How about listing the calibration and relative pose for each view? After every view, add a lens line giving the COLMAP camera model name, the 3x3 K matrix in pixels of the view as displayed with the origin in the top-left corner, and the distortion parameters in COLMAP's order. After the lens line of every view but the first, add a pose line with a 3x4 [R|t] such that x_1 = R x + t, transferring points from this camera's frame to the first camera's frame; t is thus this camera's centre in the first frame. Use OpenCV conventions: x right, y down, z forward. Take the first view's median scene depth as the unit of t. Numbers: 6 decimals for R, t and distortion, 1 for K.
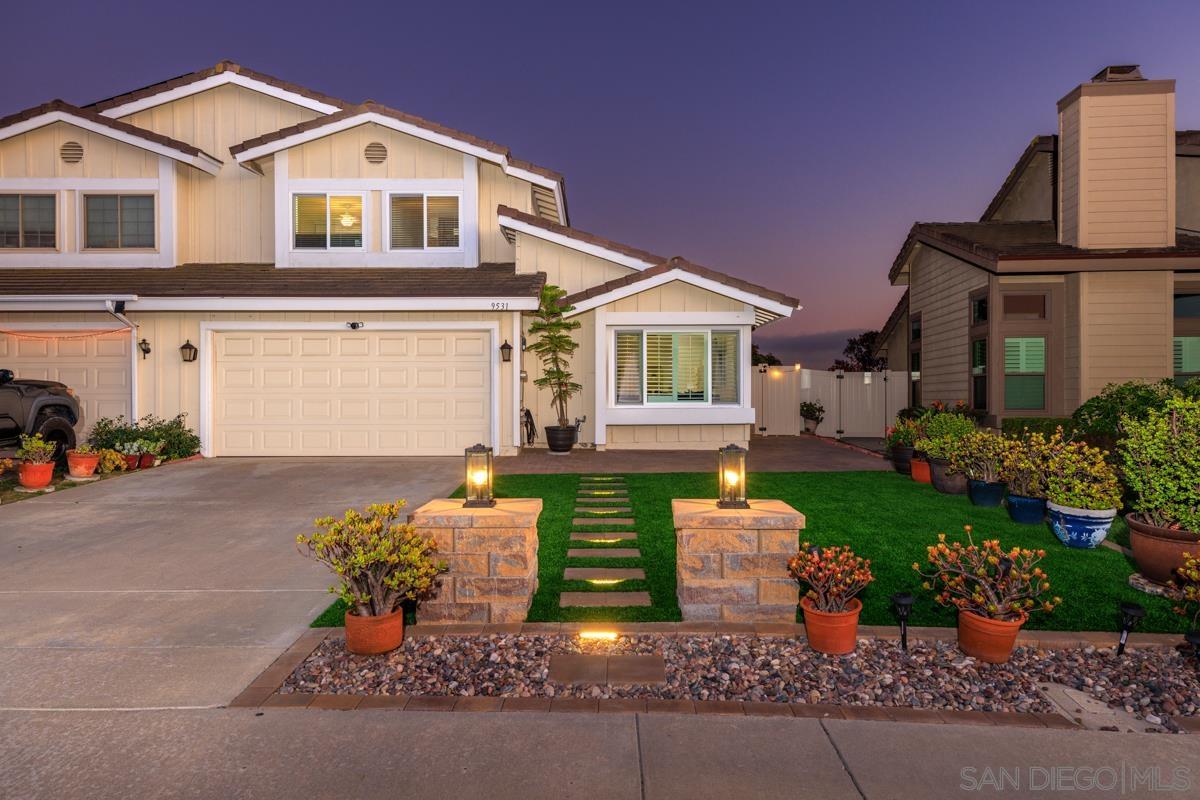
lens RADIAL K [[767.5, 0, 600.0], [0, 767.5, 400.0], [0, 0, 1]] dist [0.014728, 0.000476]
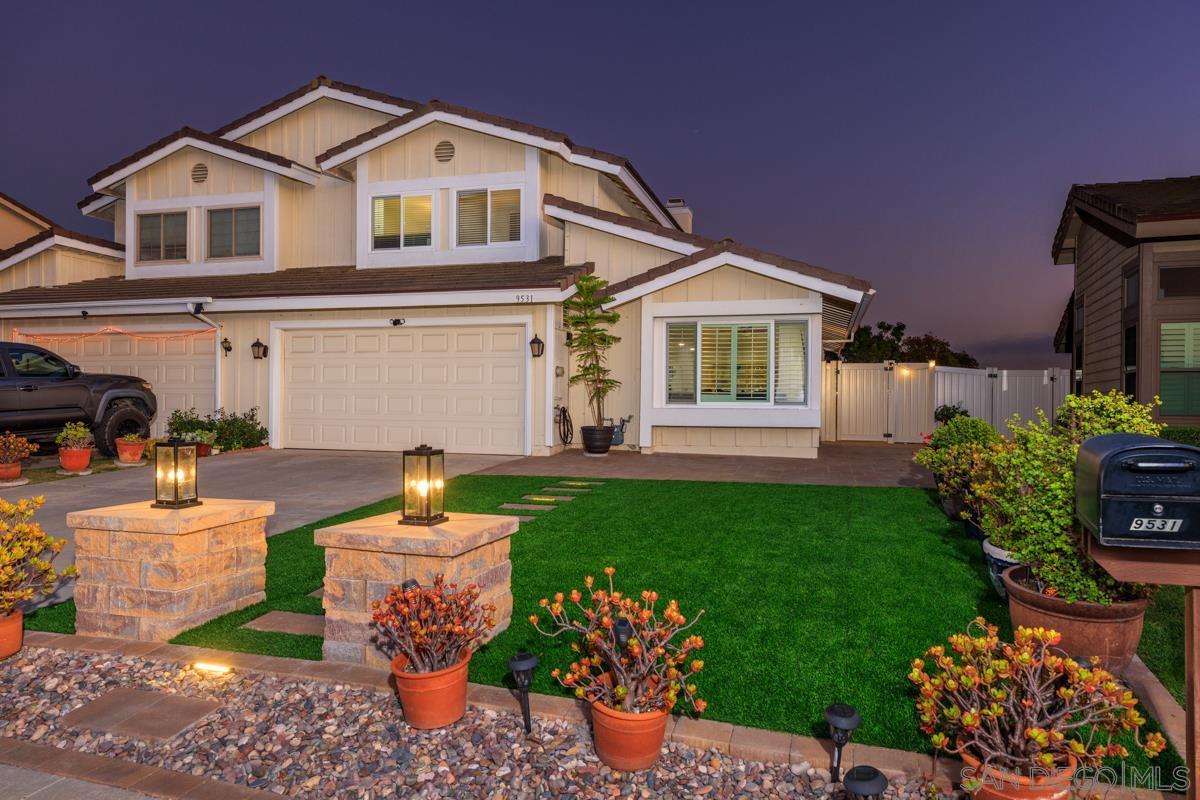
lens RADIAL K [[767.5, 0, 600.0], [0, 767.5, 400.0], [0, 0, 1]] dist [0.014728, 0.000476]
pose [[0.959847, 0.010400, -0.280330, 0.205699], [-0.011168, 0.999937, -0.001143, 0.003386], [0.280300, 0.004228, 0.959903, 0.100113]]
